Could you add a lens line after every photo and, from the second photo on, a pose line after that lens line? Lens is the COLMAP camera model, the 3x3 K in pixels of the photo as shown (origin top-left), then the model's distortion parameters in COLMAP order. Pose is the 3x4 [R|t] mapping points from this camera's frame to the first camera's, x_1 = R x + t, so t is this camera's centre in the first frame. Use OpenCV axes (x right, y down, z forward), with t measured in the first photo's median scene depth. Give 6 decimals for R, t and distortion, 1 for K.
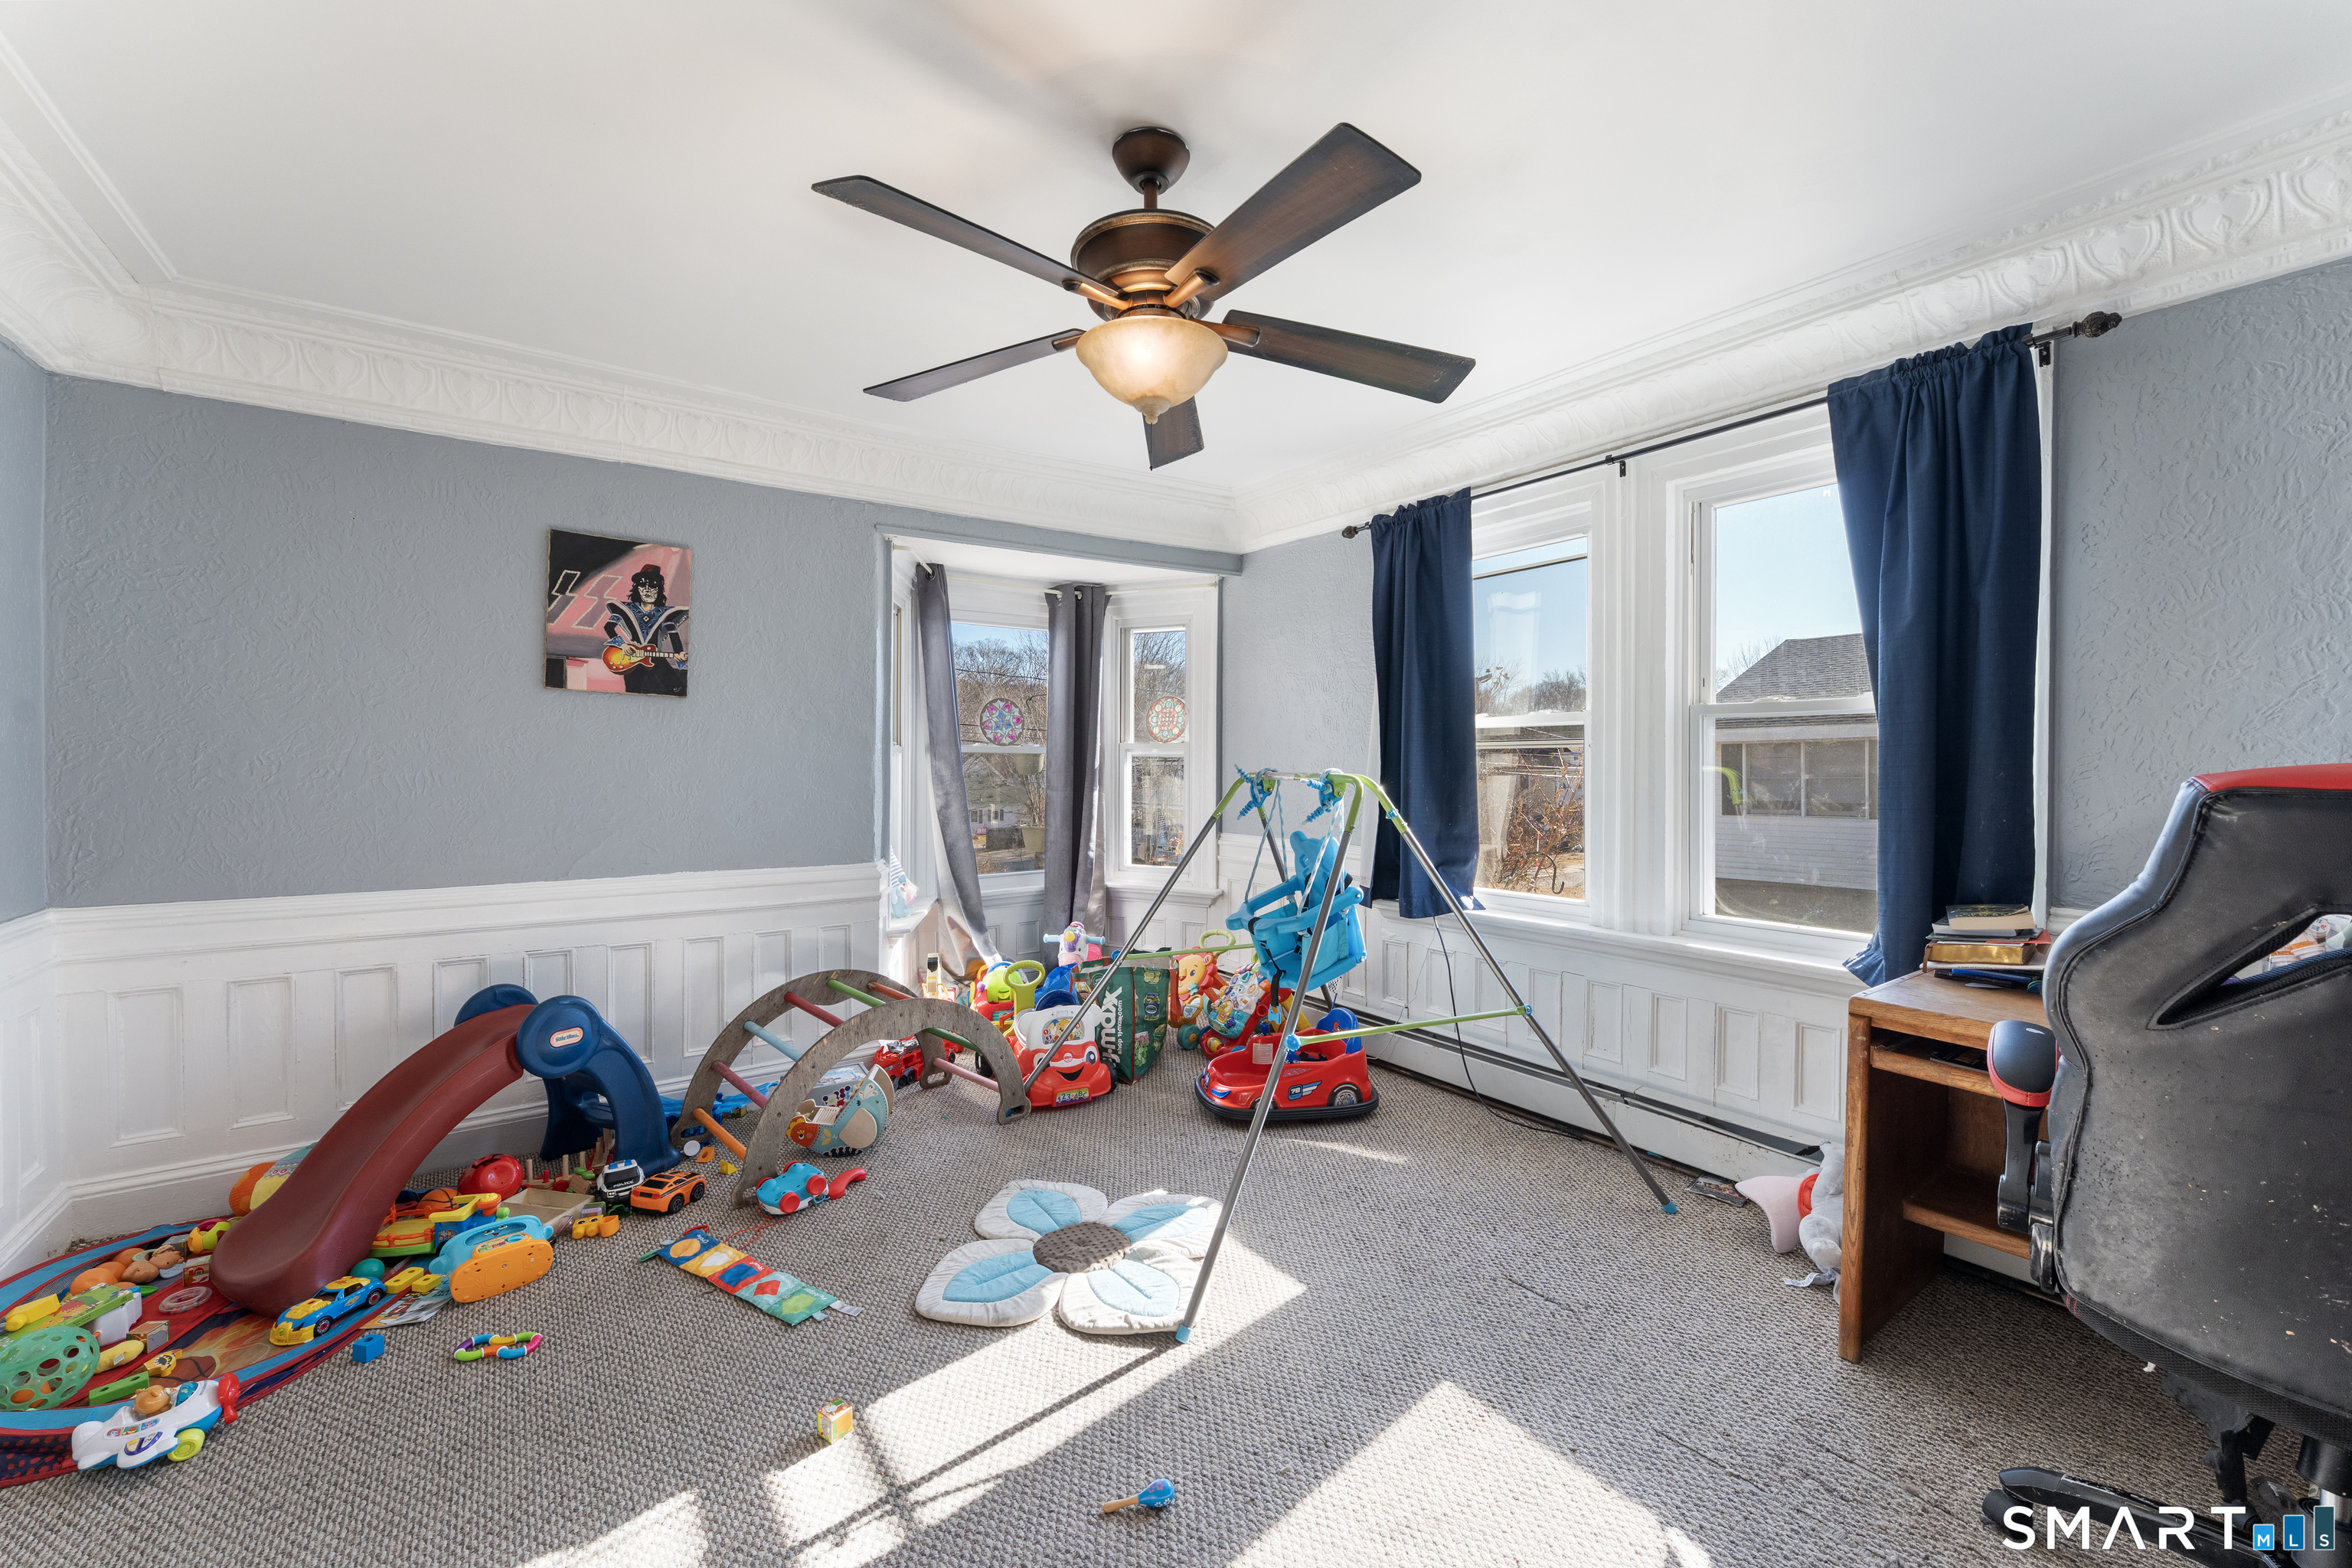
lens RADIAL K [[925.7, 0, 1178.3], [0, 925.7, 774.5], [0, 0, 1]] dist [0.001840, 0.000110]
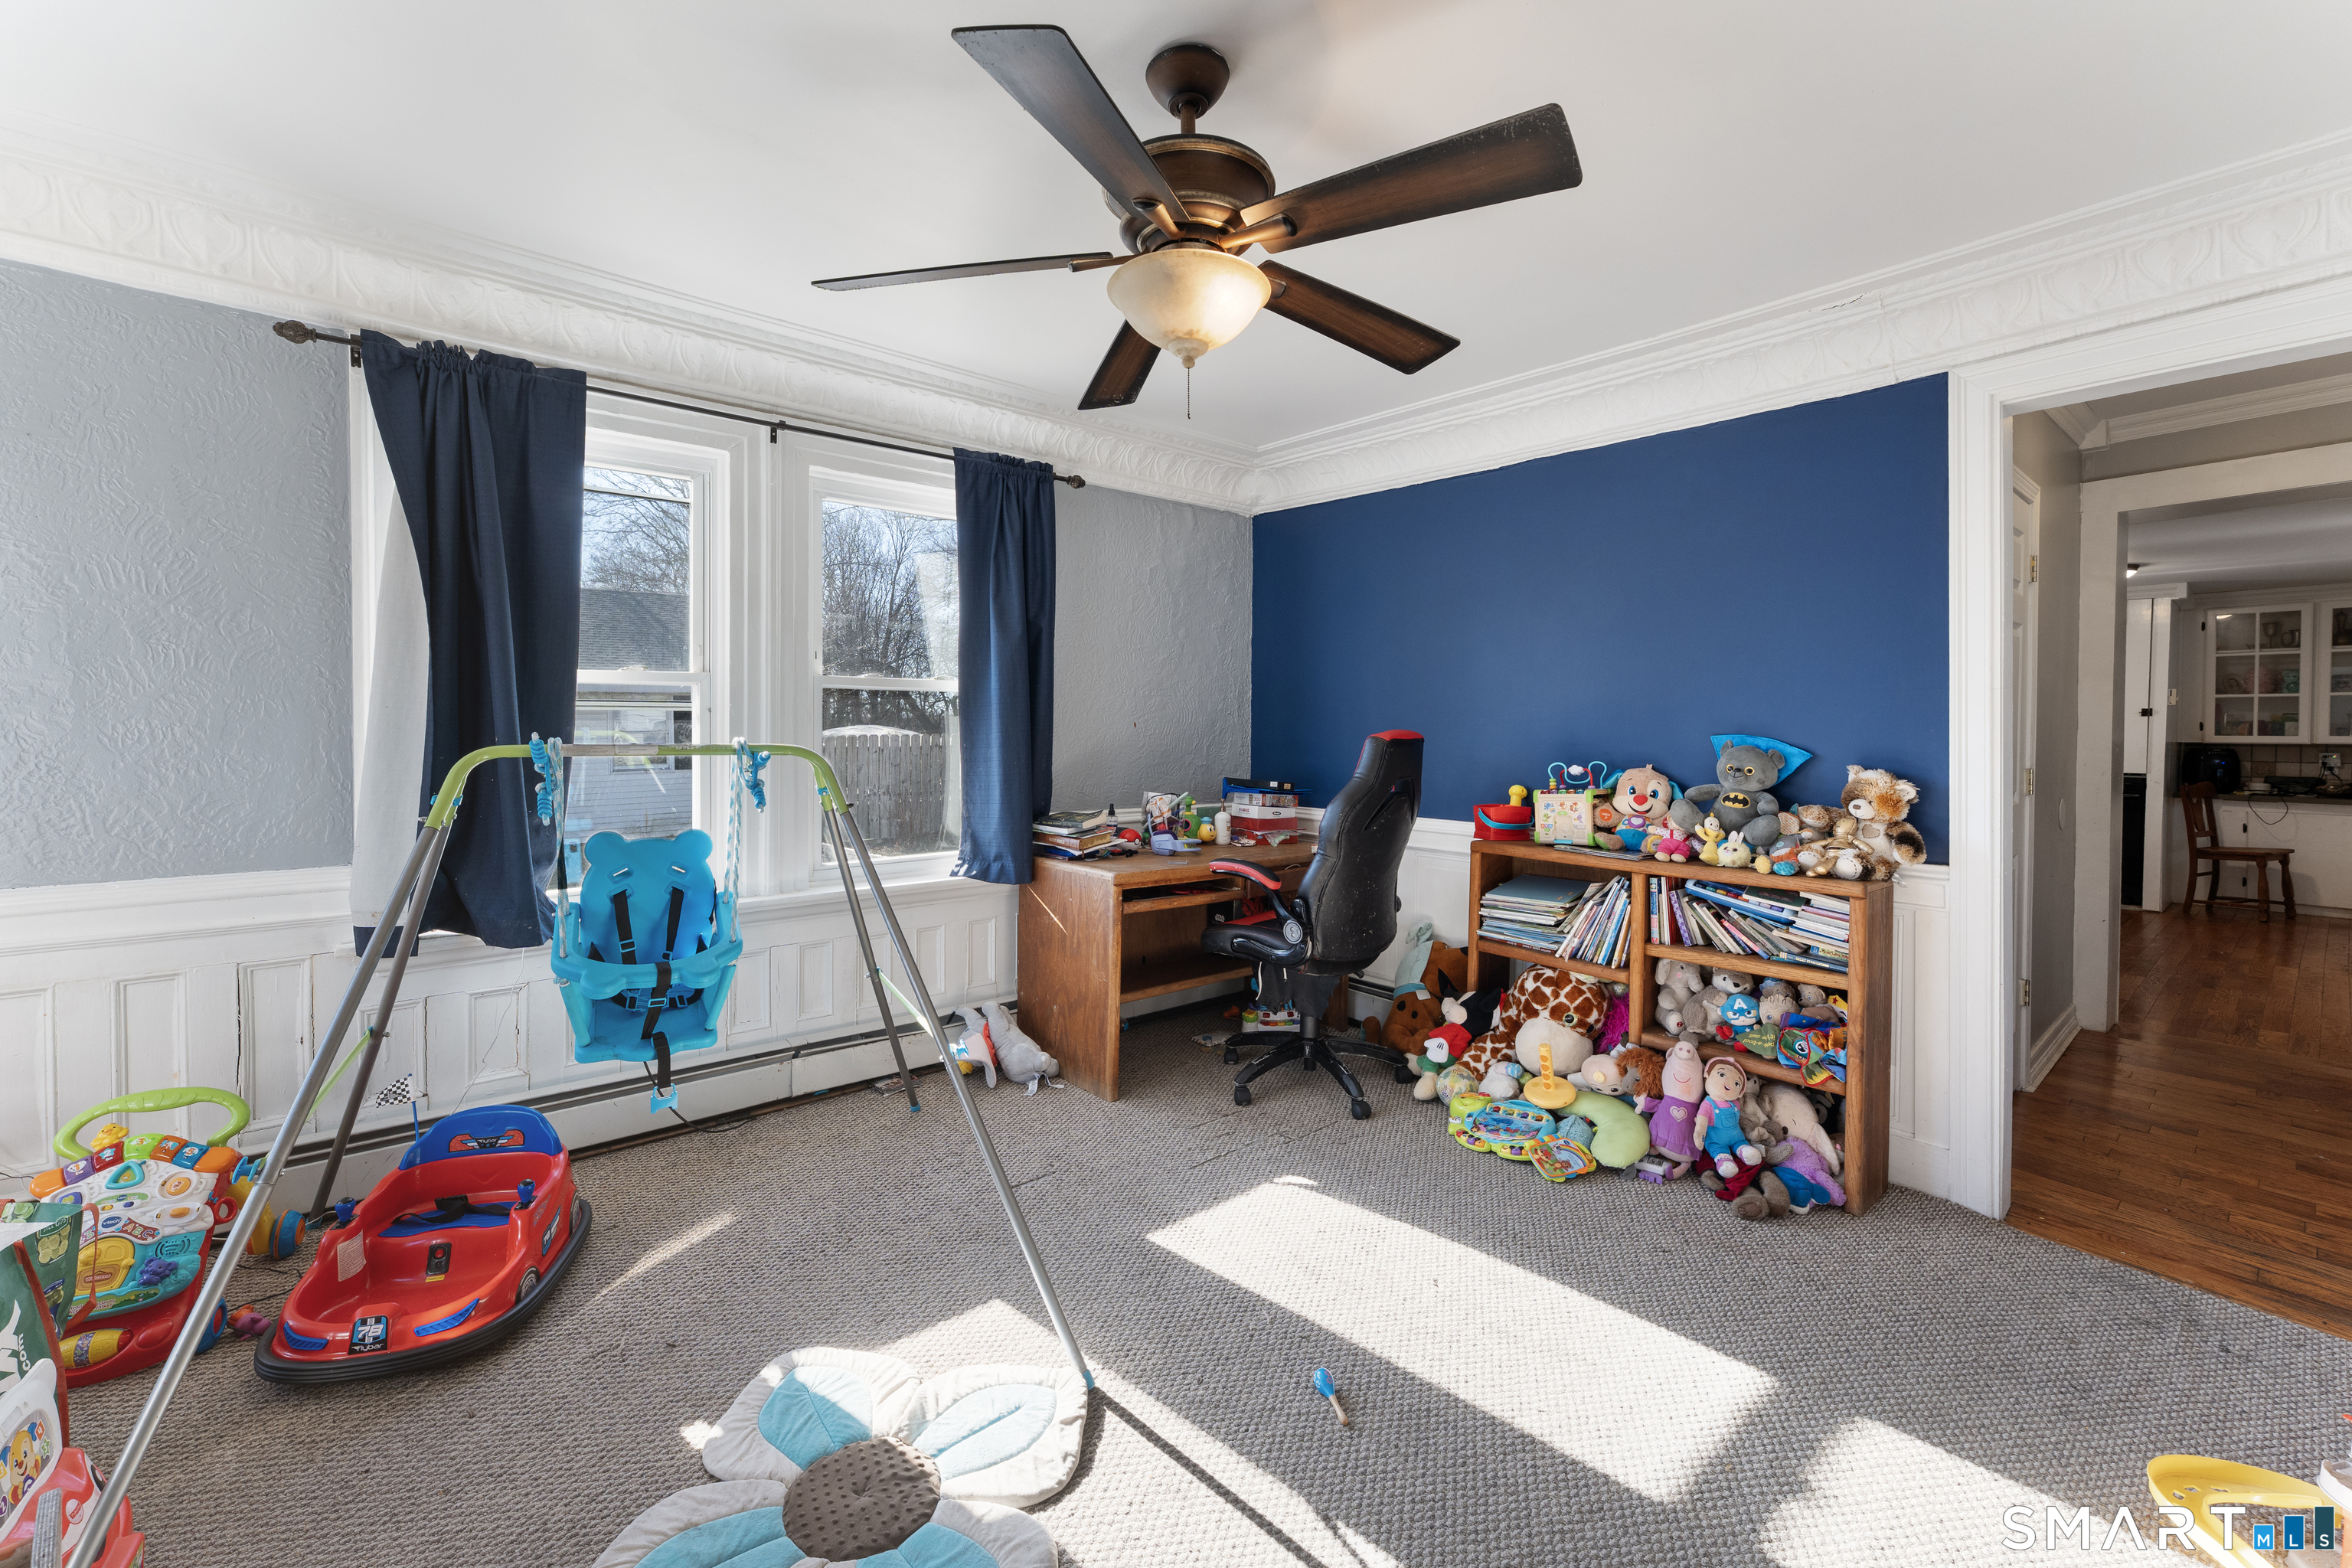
lens RADIAL K [[958.9, 0, 1164.5], [0, 958.9, 742.8], [0, 0, 1]] dist [-0.000417, -0.000084]
pose [[-0.059433, -0.018997, 0.998052, -0.790960], [0.009863, 0.999759, 0.019617, -0.016065], [-0.998184, 0.011010, -0.059232, 0.860251]]
